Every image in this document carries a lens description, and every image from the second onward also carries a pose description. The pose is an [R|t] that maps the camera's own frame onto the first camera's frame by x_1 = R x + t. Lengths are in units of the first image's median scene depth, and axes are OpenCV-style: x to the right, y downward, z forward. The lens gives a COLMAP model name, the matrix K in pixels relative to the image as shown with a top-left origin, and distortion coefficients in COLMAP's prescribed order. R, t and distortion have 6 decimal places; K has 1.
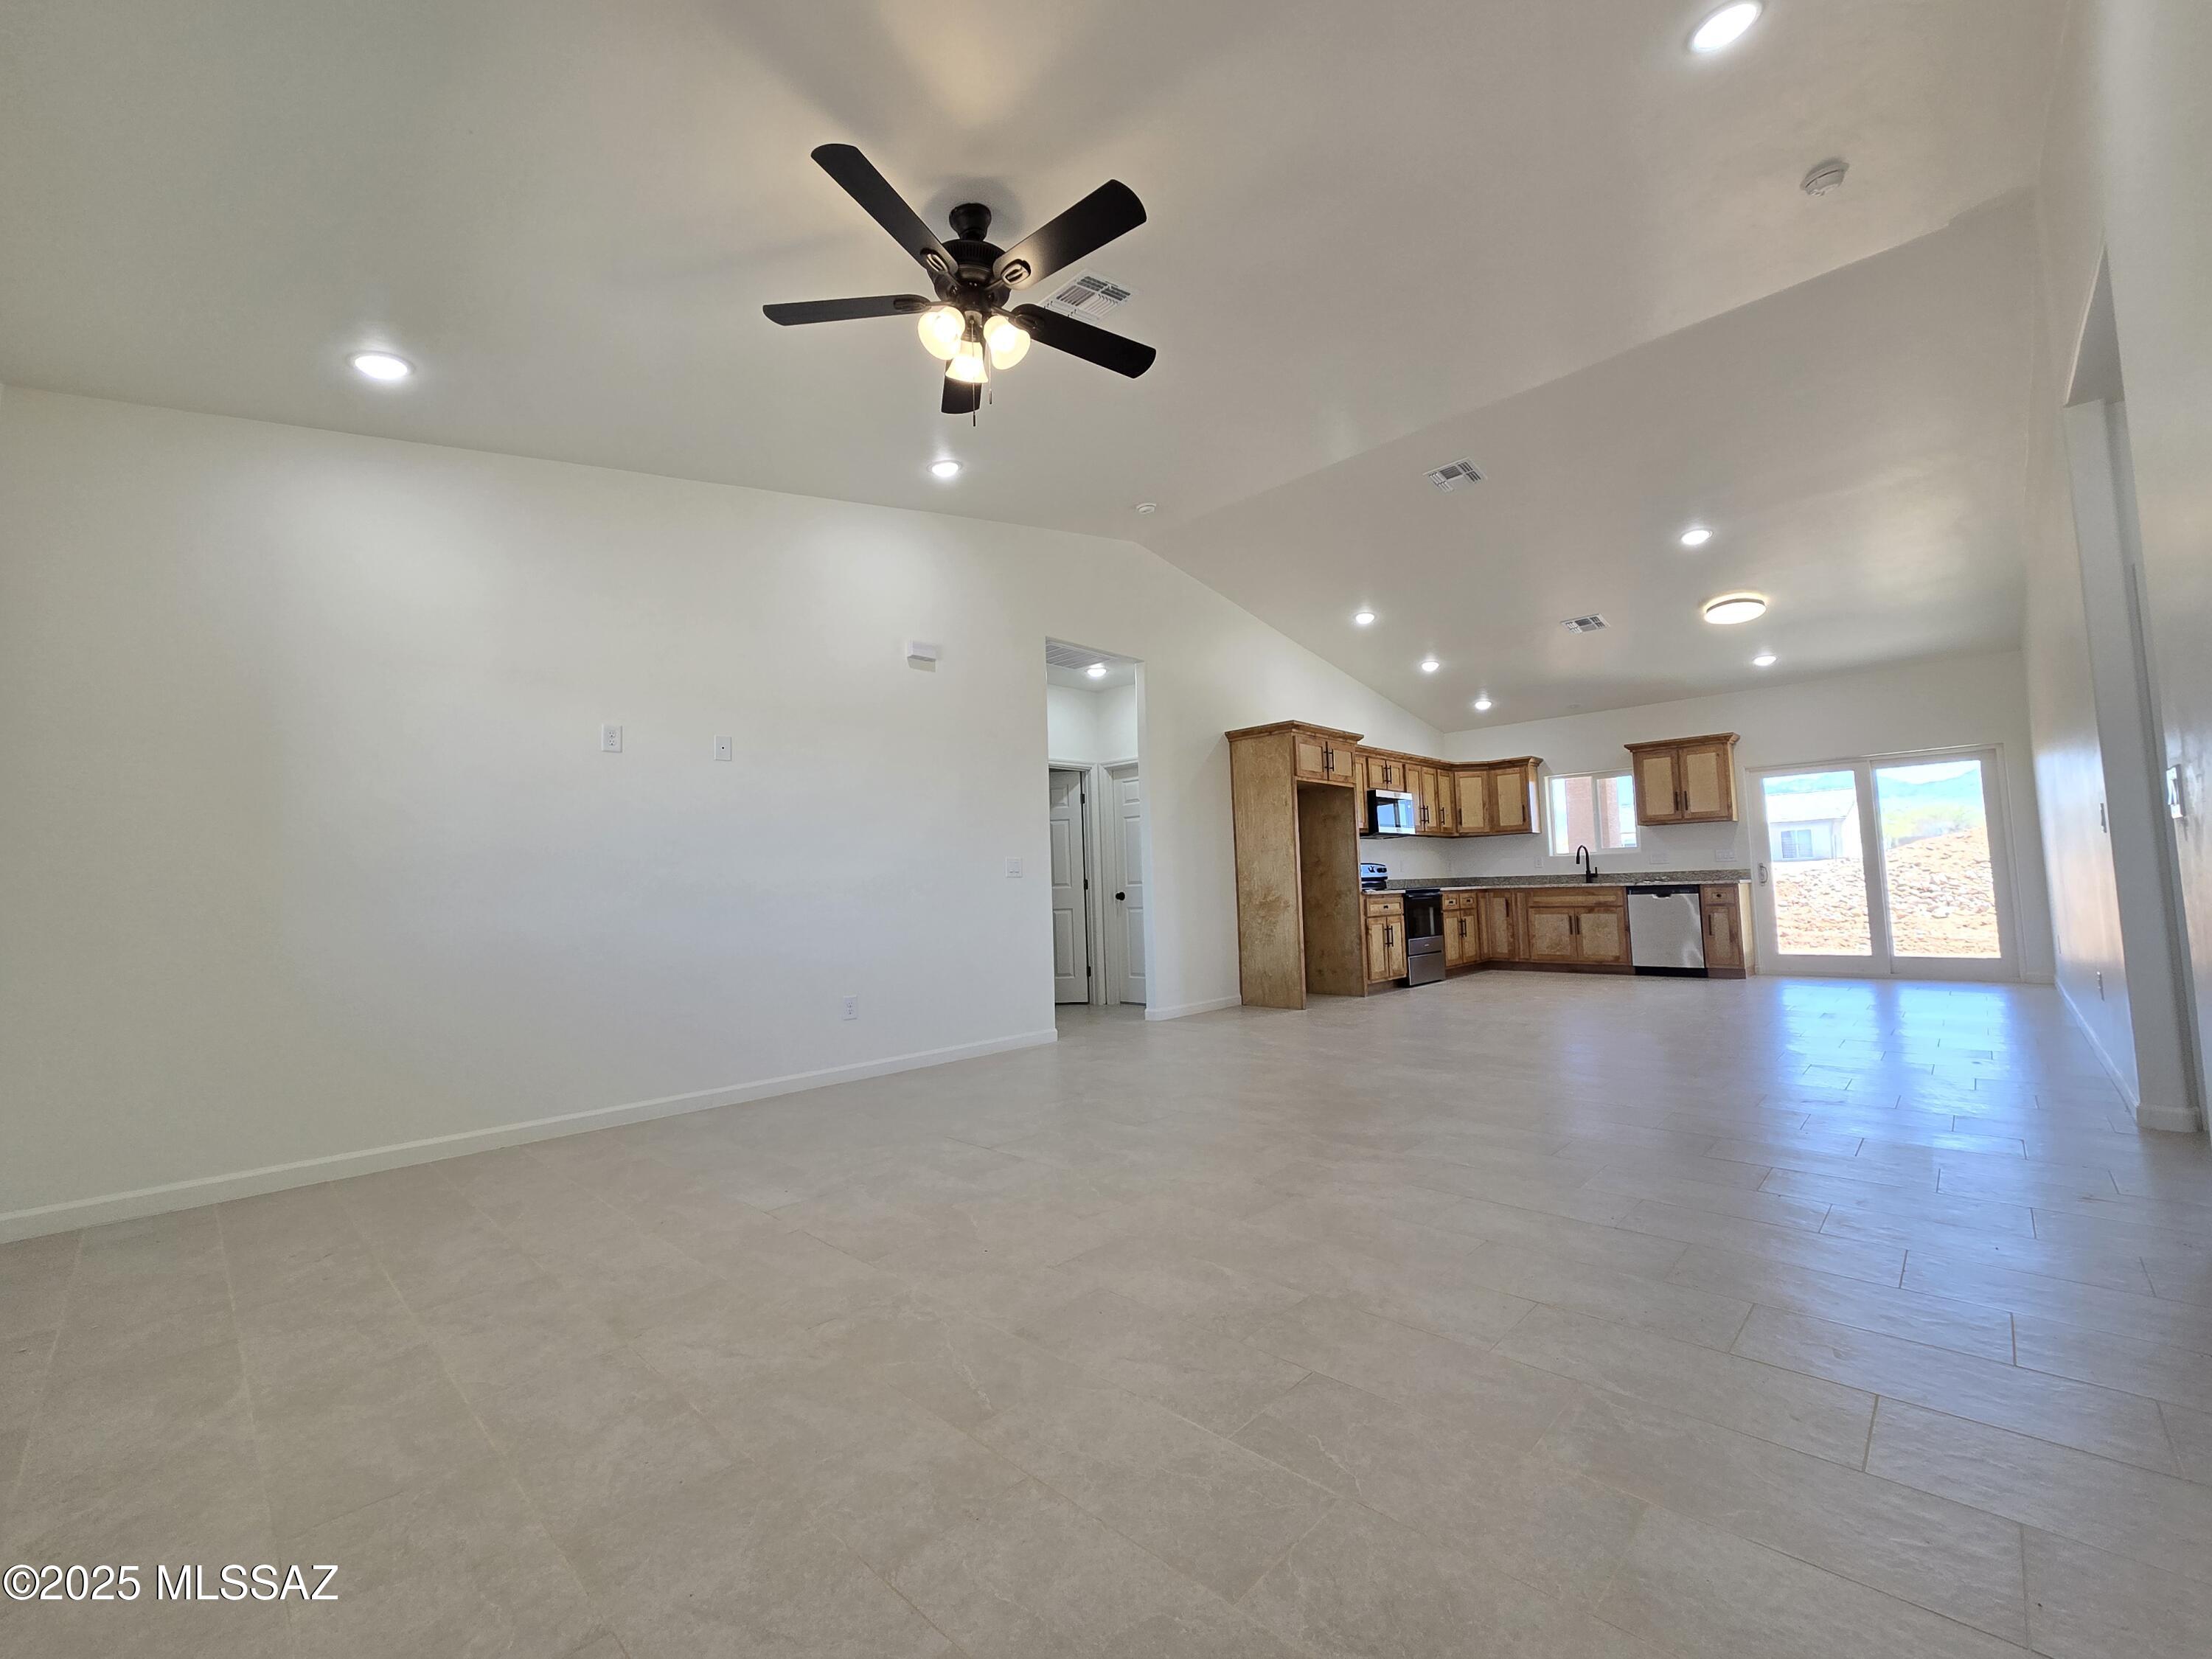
lens RADIAL K [[897.9, 0, 1098.9], [0, 897.9, 824.1], [0, 0, 1]] dist [0.000315, 0.000329]
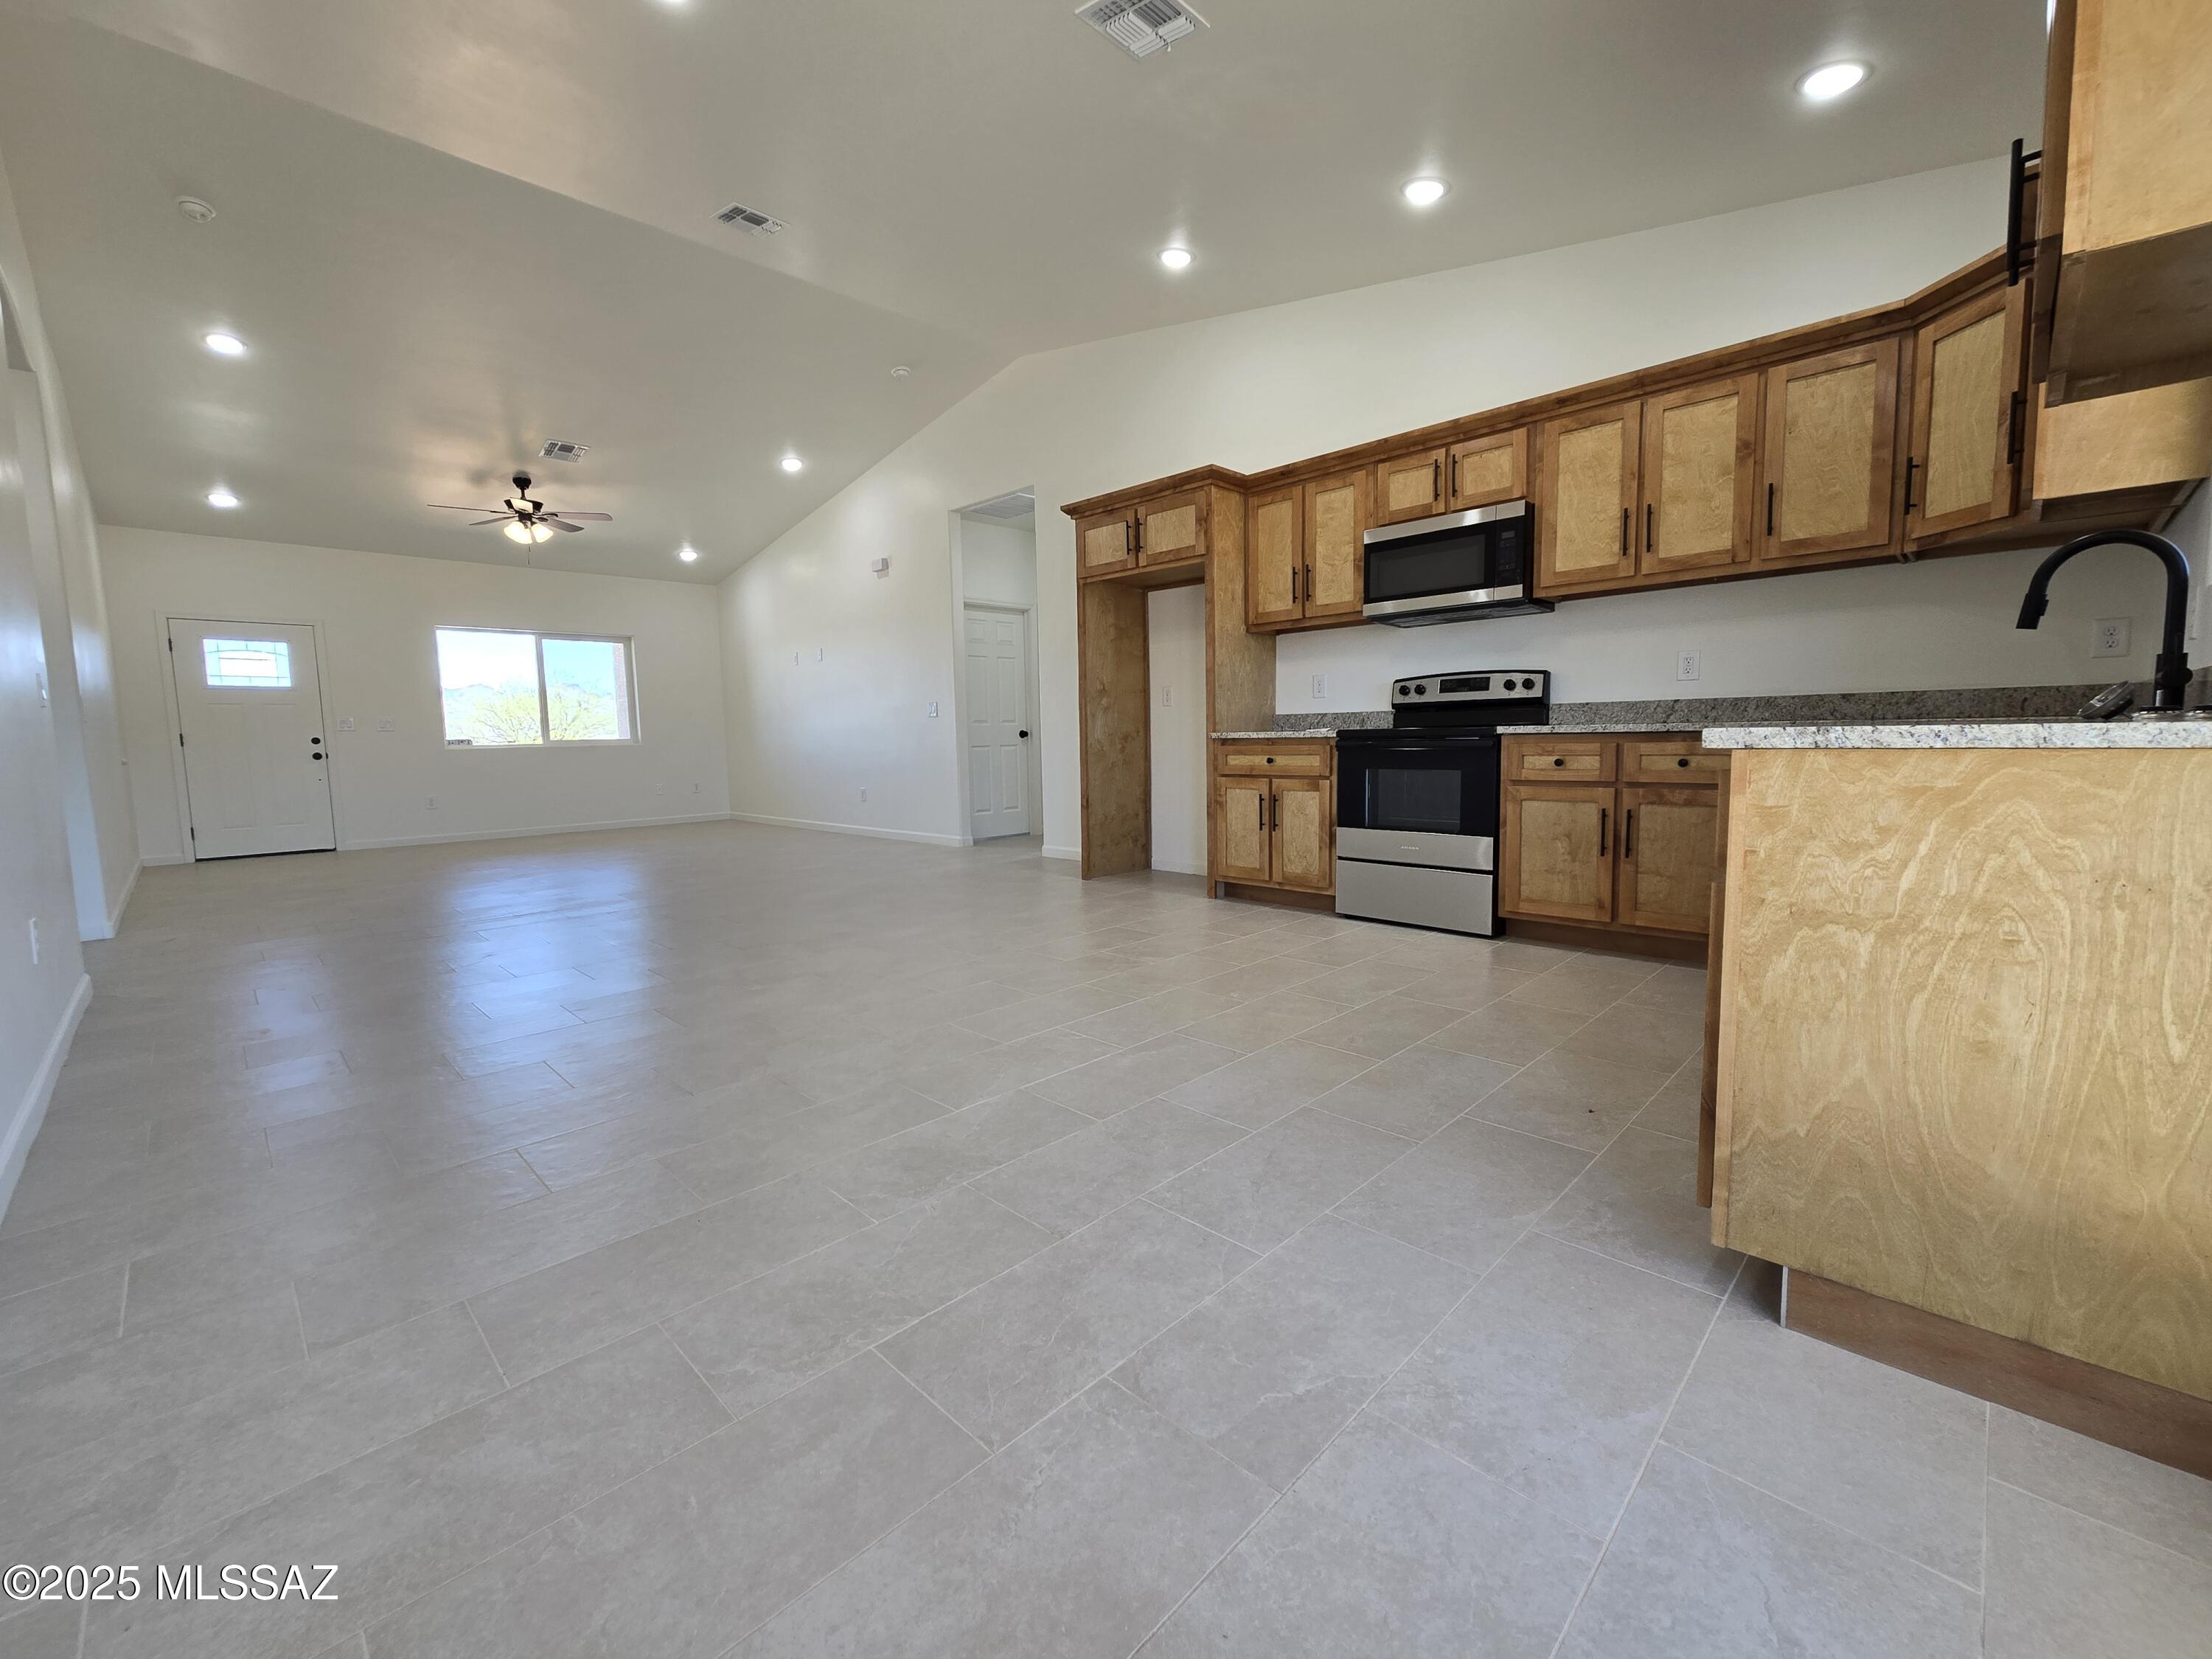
lens RADIAL K [[903.4, 0, 1103.1], [0, 903.4, 819.3], [0, 0, 1]] dist [0.000436, 0.000659]
pose [[-0.002614, 0.125370, -0.992107, 0.828202], [0.096602, 0.987502, 0.124534, 0.044313], [0.995320, -0.095514, -0.014693, 0.839018]]
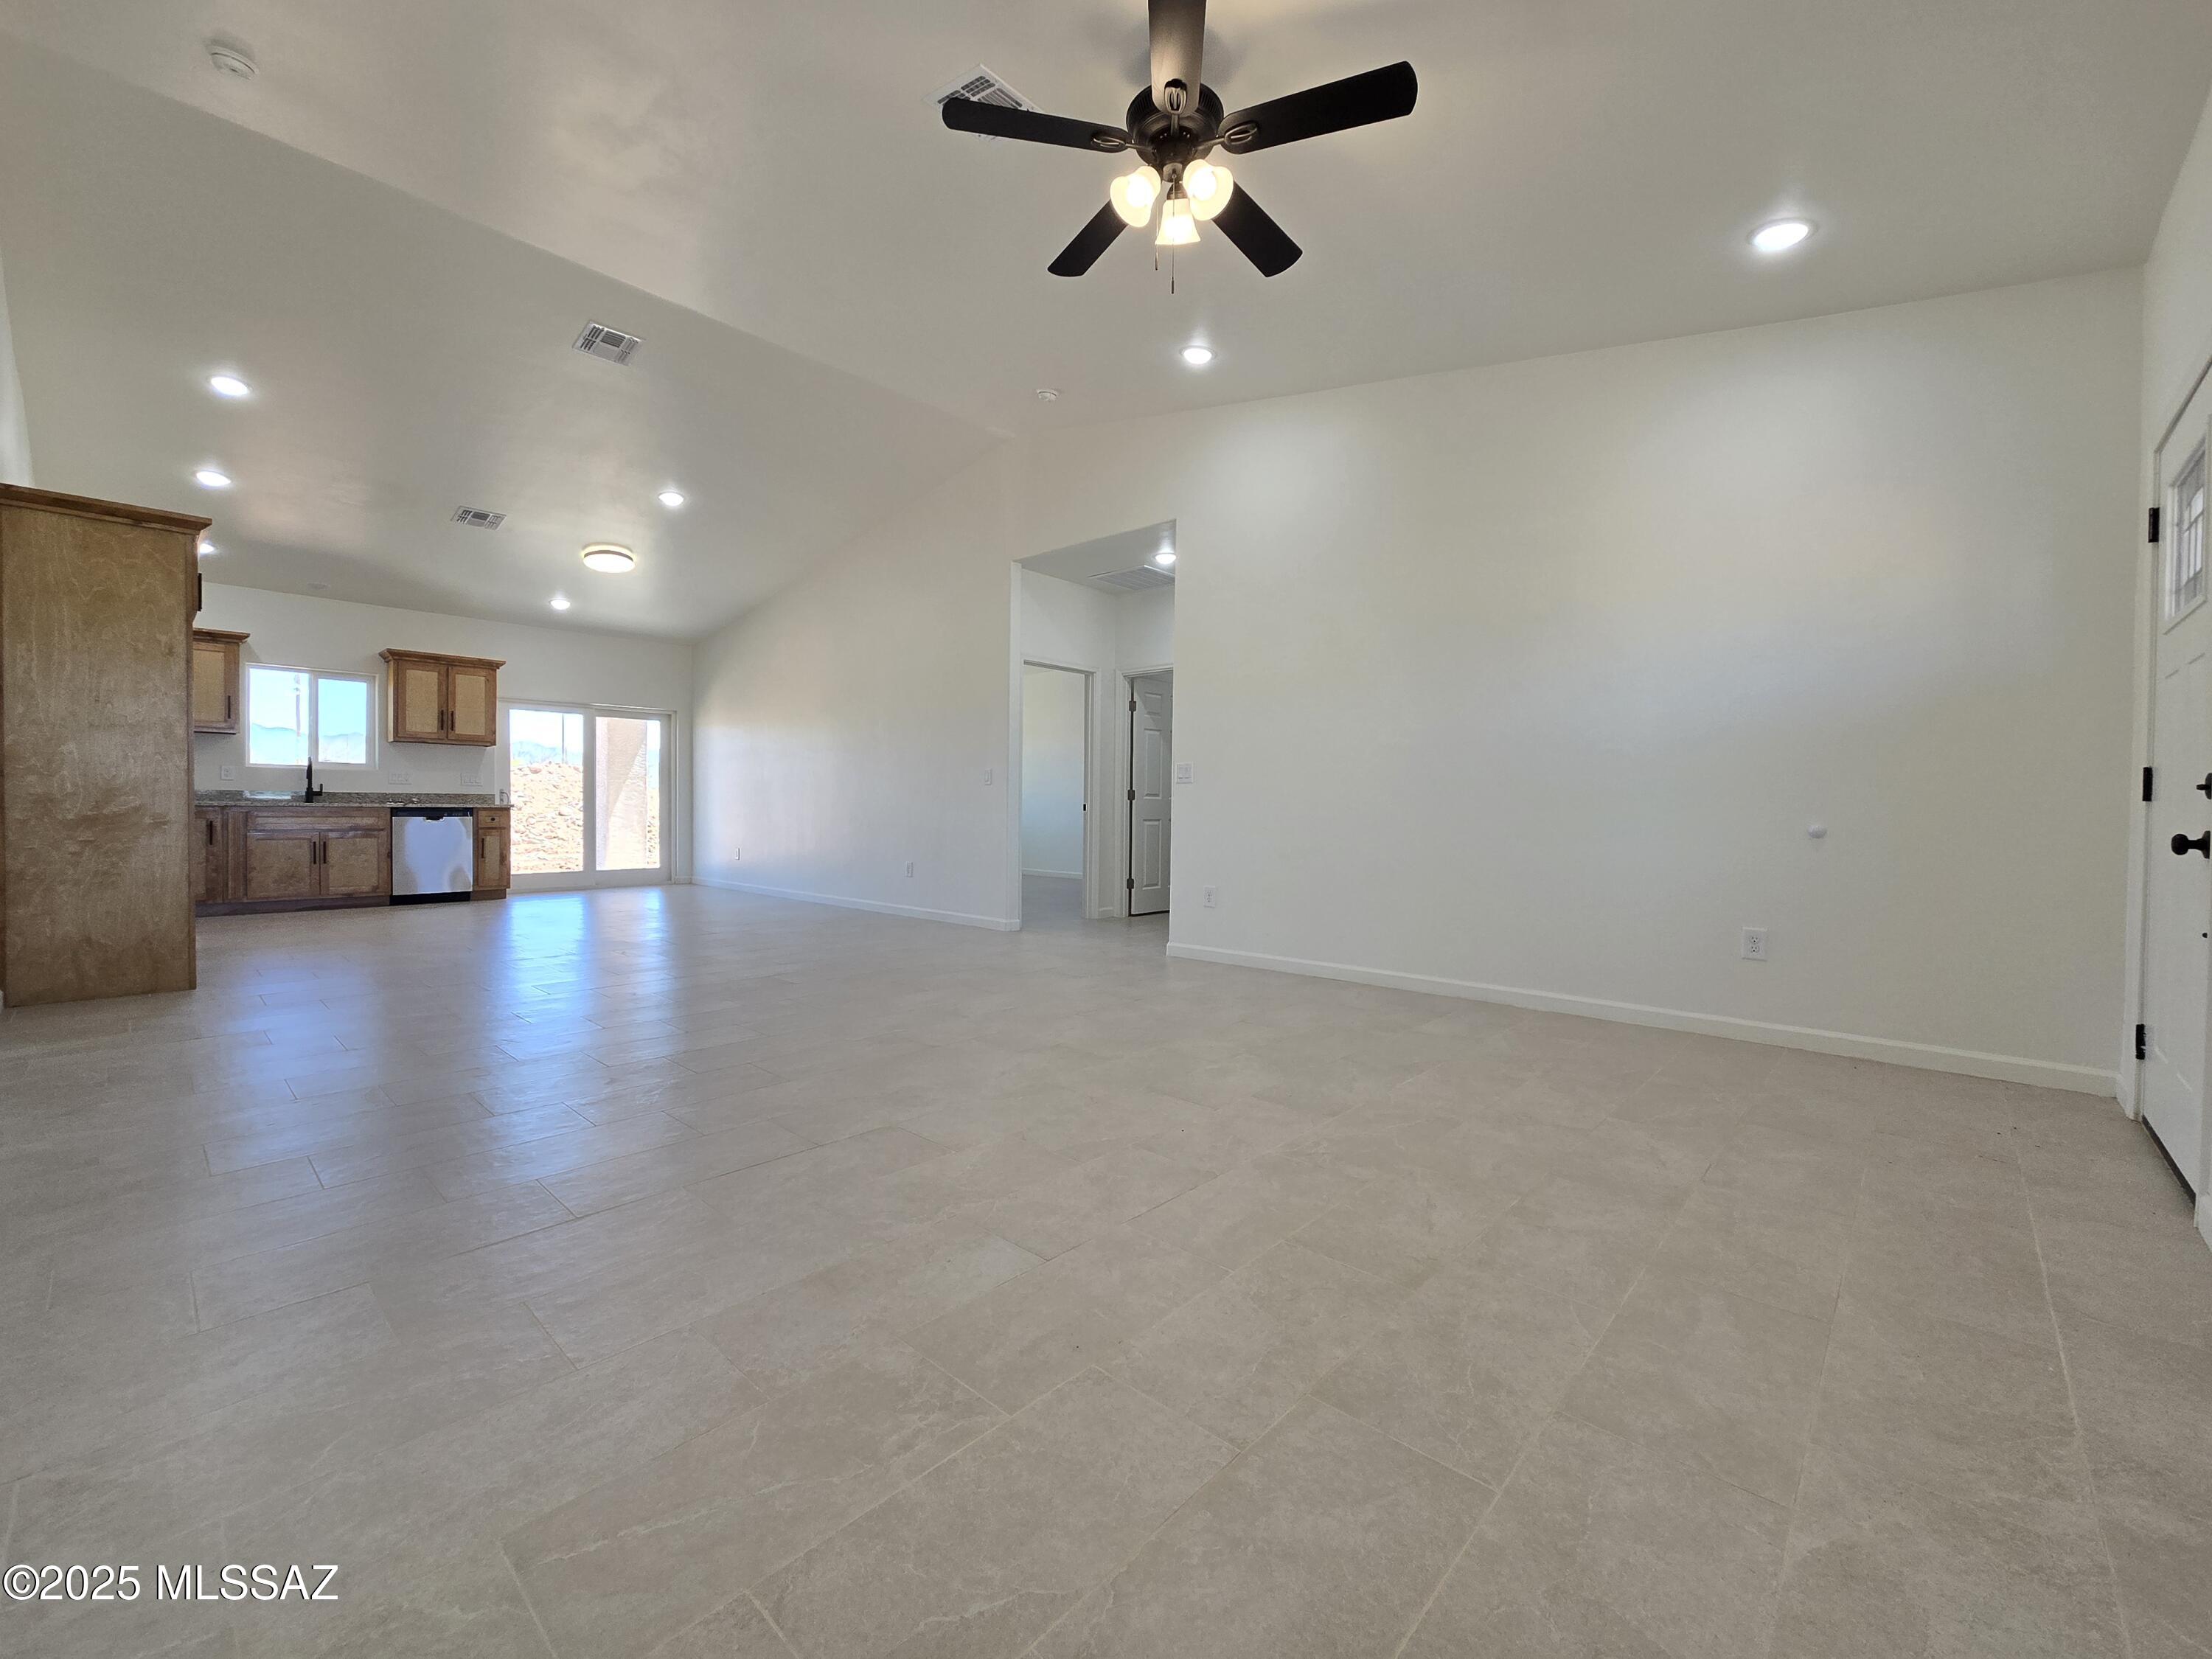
lens RADIAL K [[897.9, 0, 1098.9], [0, 897.9, 824.1], [0, 0, 1]] dist [0.000315, 0.000329]
pose [[-0.019195, 0.010989, 0.999755, -0.325746], [-0.083415, 0.996436, -0.012554, 0.038862], [-0.996330, -0.083635, -0.018210, 0.318212]]
